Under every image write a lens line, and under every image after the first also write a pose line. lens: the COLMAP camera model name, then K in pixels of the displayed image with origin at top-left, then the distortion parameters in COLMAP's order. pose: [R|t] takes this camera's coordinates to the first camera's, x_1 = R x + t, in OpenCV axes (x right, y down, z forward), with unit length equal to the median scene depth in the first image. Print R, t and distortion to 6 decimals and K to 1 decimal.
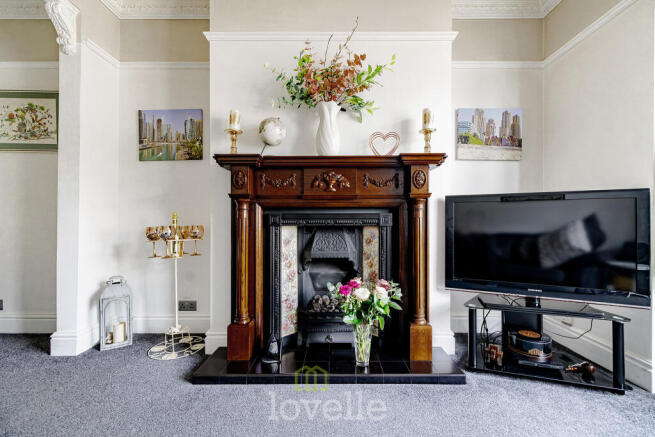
lens RADIAL K [[271.4, 0, 327.5], [0, 271.4, 218.5], [0, 0, 1]] dist [-0.000159, -0.003537]
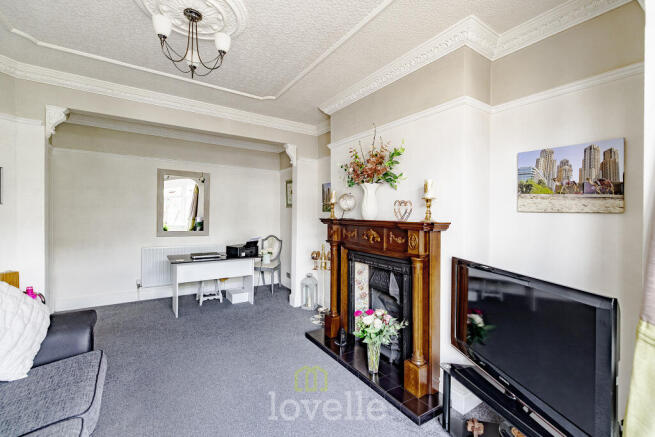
lens RADIAL K [[271.4, 0, 327.5], [0, 271.4, 218.5], [0, 0, 1]] dist [-0.000159, -0.003537]
pose [[0.557970, 0.020462, -0.829609, 0.869590], [-0.014658, 0.999783, 0.014800, -0.202876], [0.829732, 0.003902, 0.558149, 0.015932]]
